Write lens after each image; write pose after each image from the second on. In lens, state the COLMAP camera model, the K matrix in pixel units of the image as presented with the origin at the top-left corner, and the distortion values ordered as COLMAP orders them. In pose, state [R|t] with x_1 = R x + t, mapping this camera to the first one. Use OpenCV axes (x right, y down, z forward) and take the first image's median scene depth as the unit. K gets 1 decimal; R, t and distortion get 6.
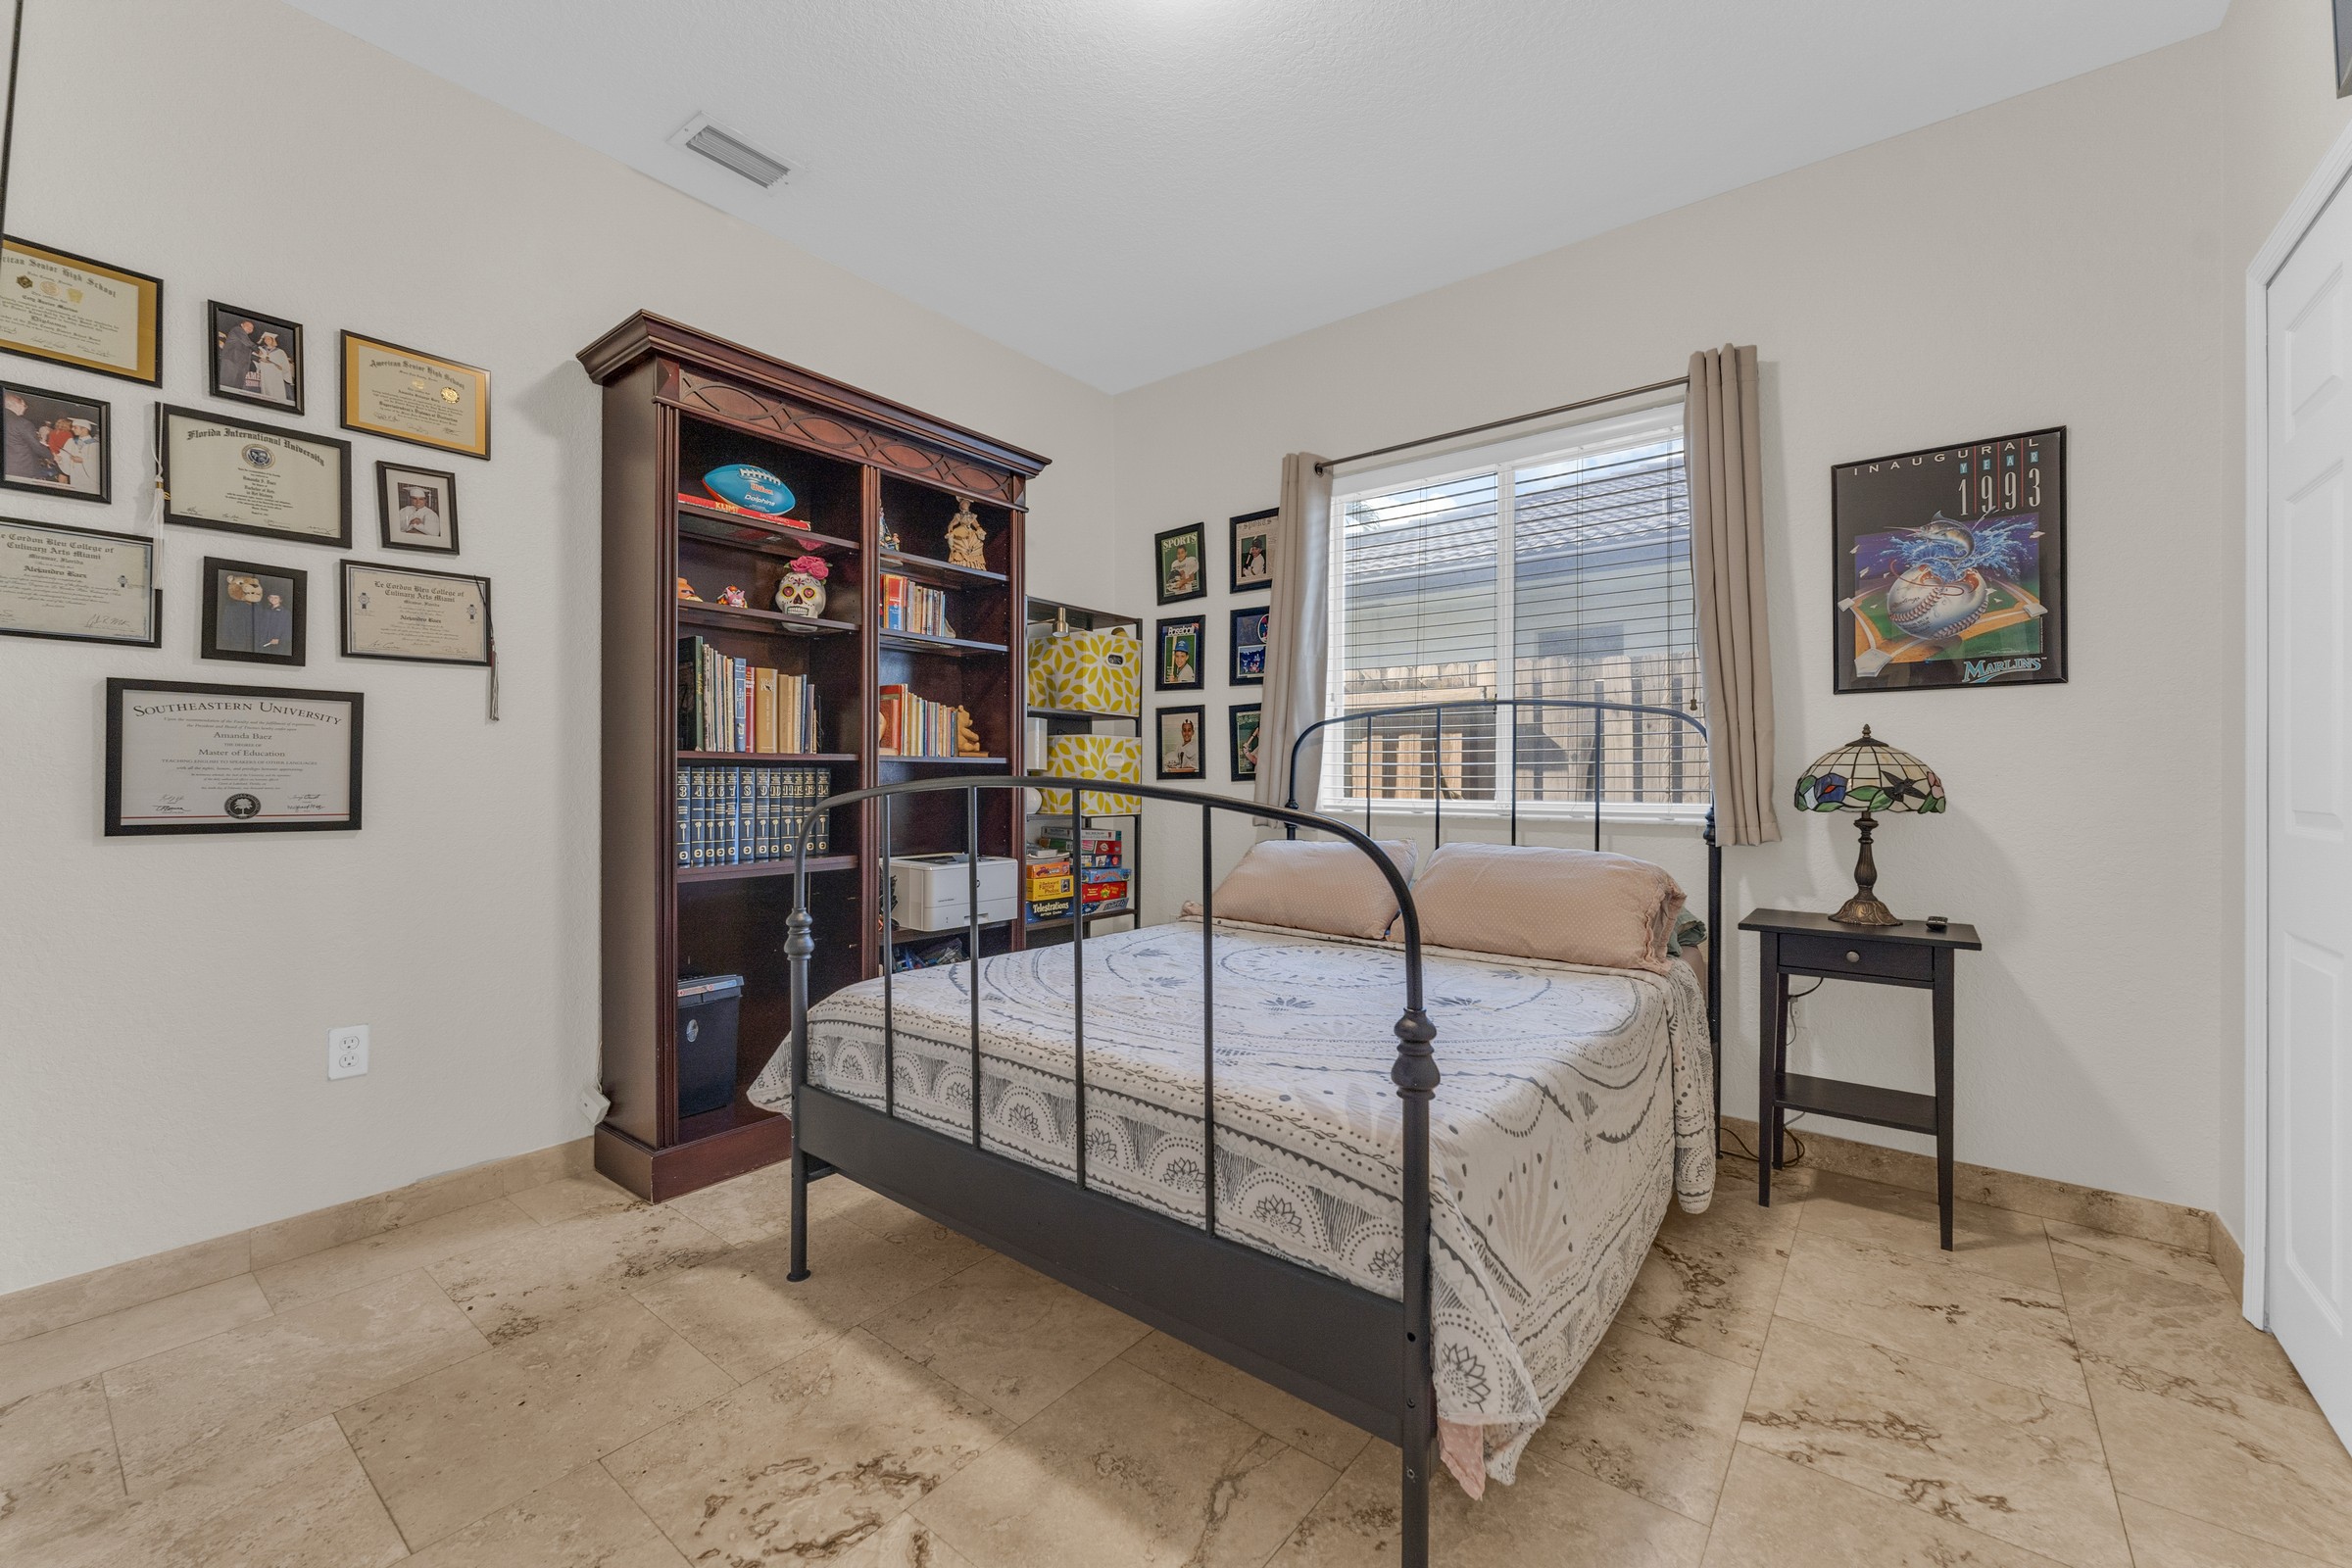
lens RADIAL K [[954.2, 0, 1187.7], [0, 954.2, 742.1], [0, 0, 1]] dist [0.002353, -0.001320]
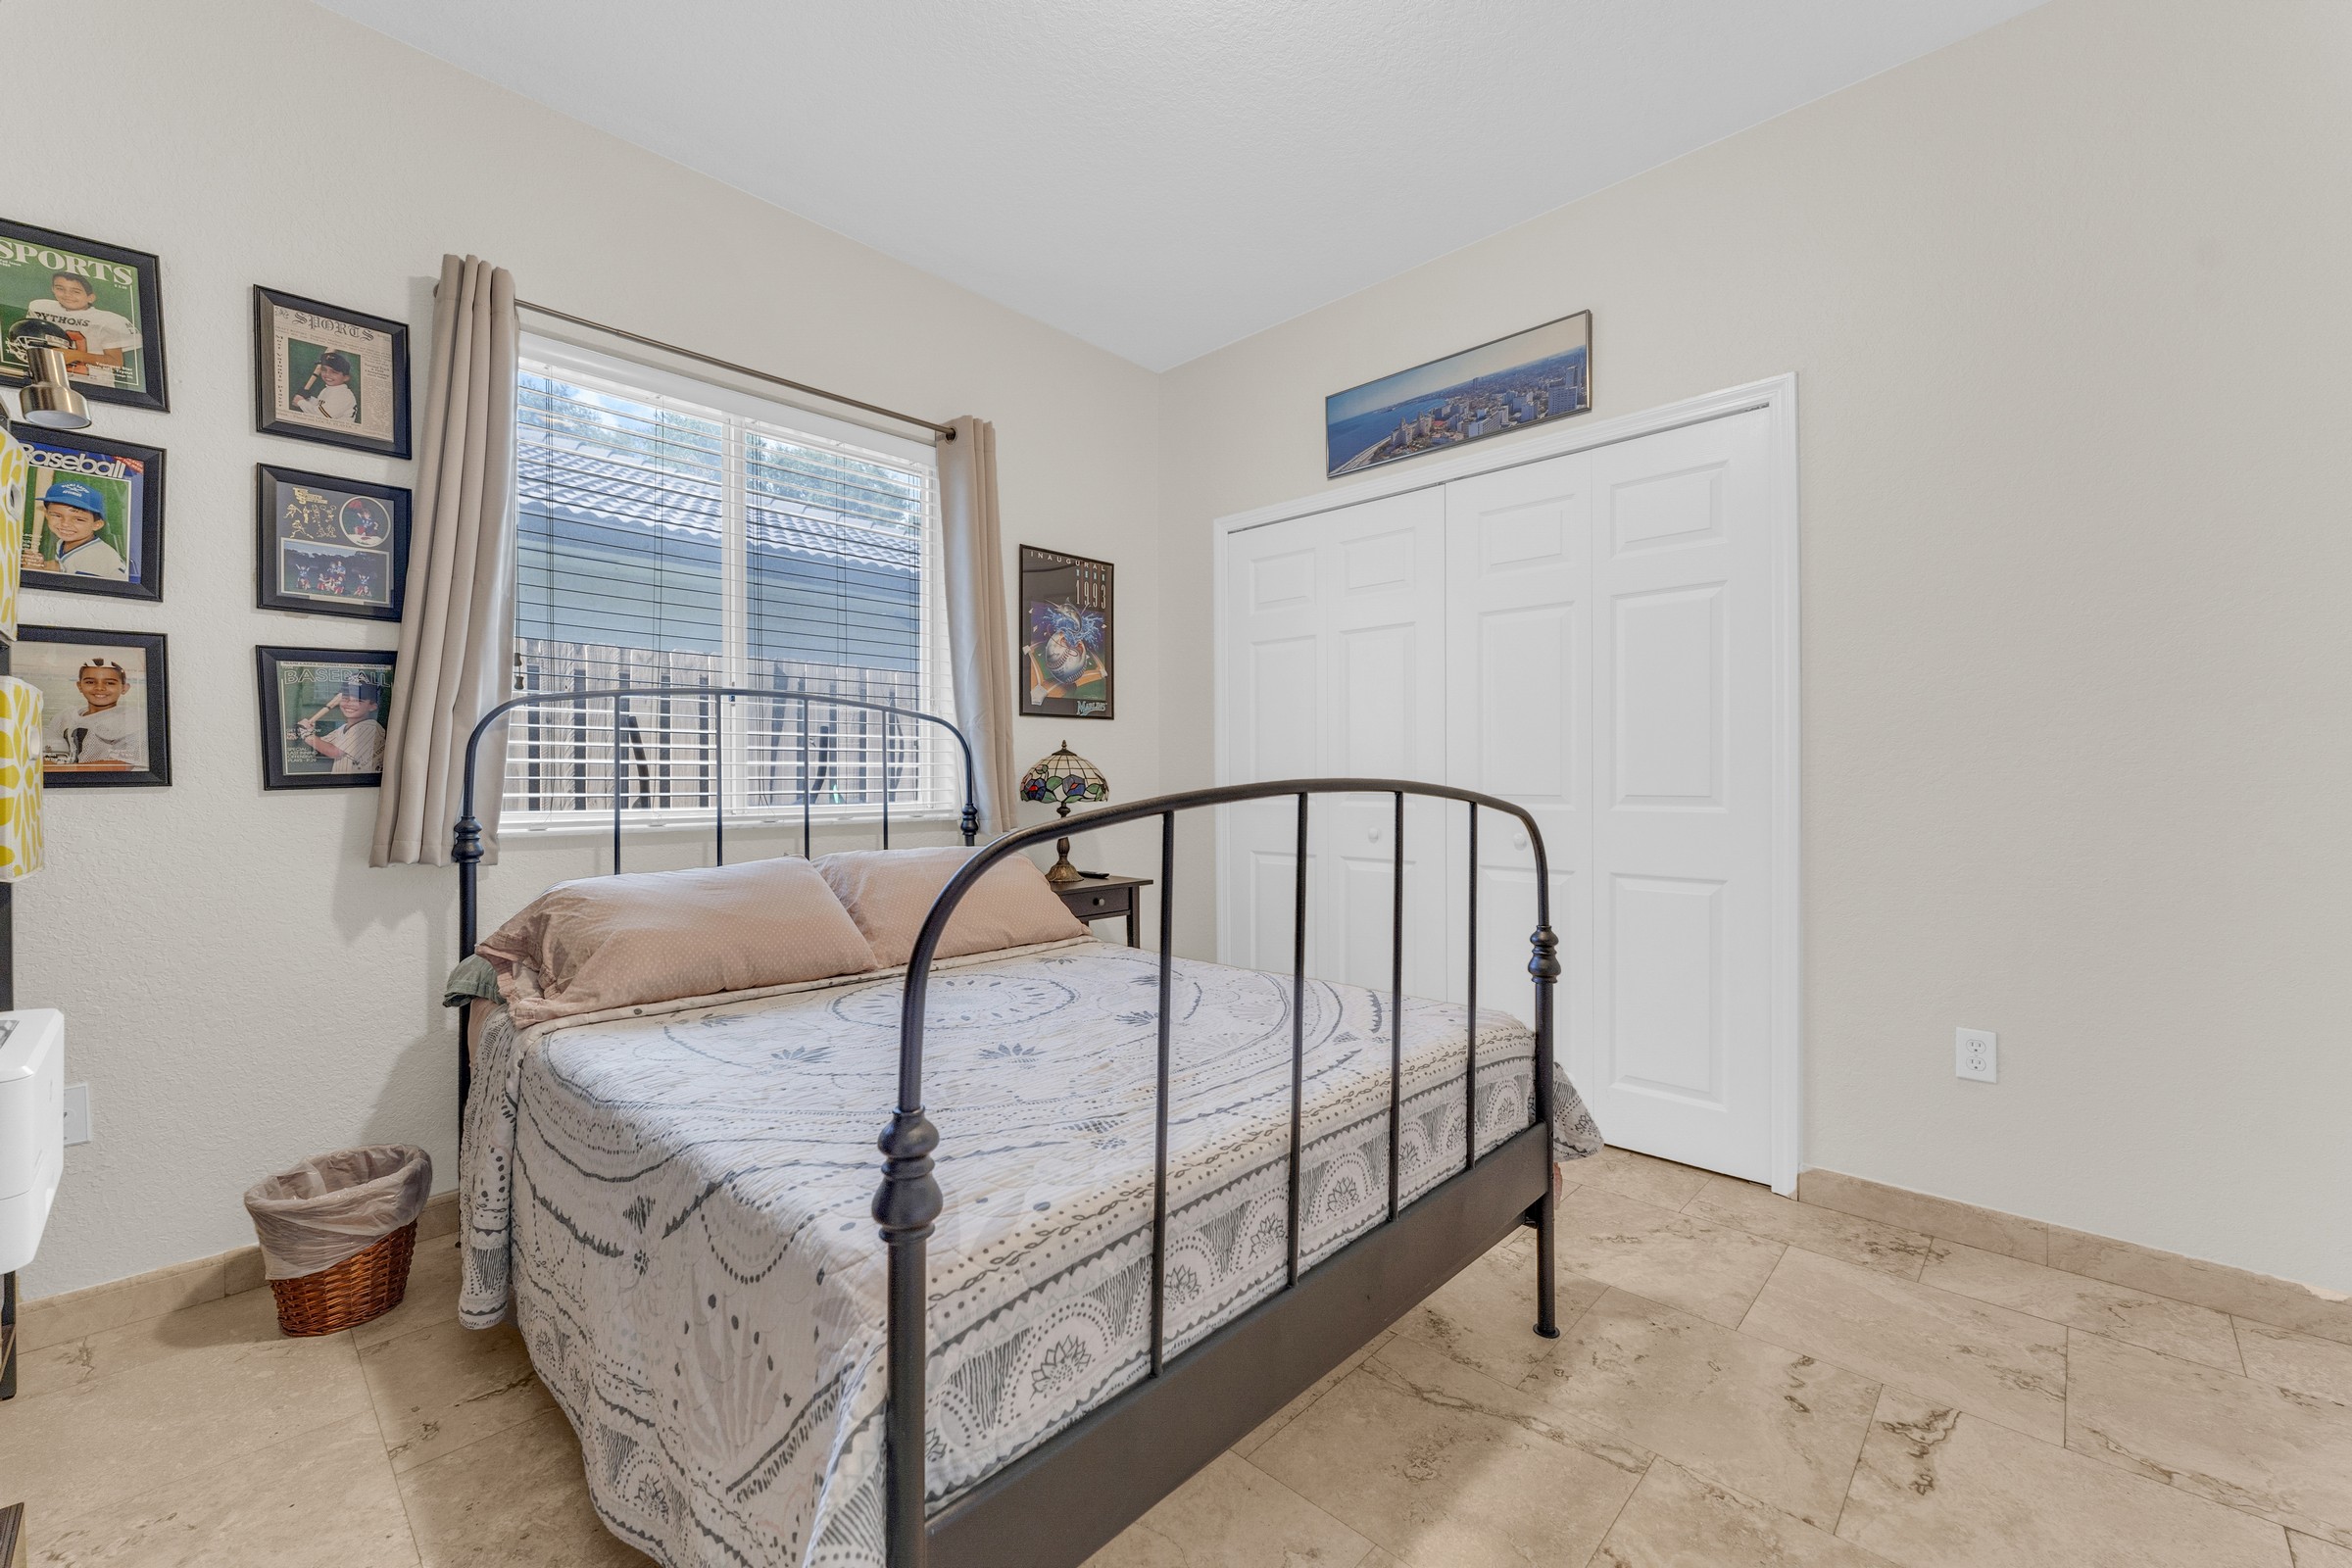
lens RADIAL K [[954.2, 0, 1150.8], [0, 954.2, 762.7], [0, 0, 1]] dist [0.002353, -0.001320]
pose [[0.103776, 0.013286, 0.994512, -0.640651], [-0.032648, 0.999417, -0.009945, 0.023054], [-0.994065, -0.031437, 0.104150, 0.689293]]
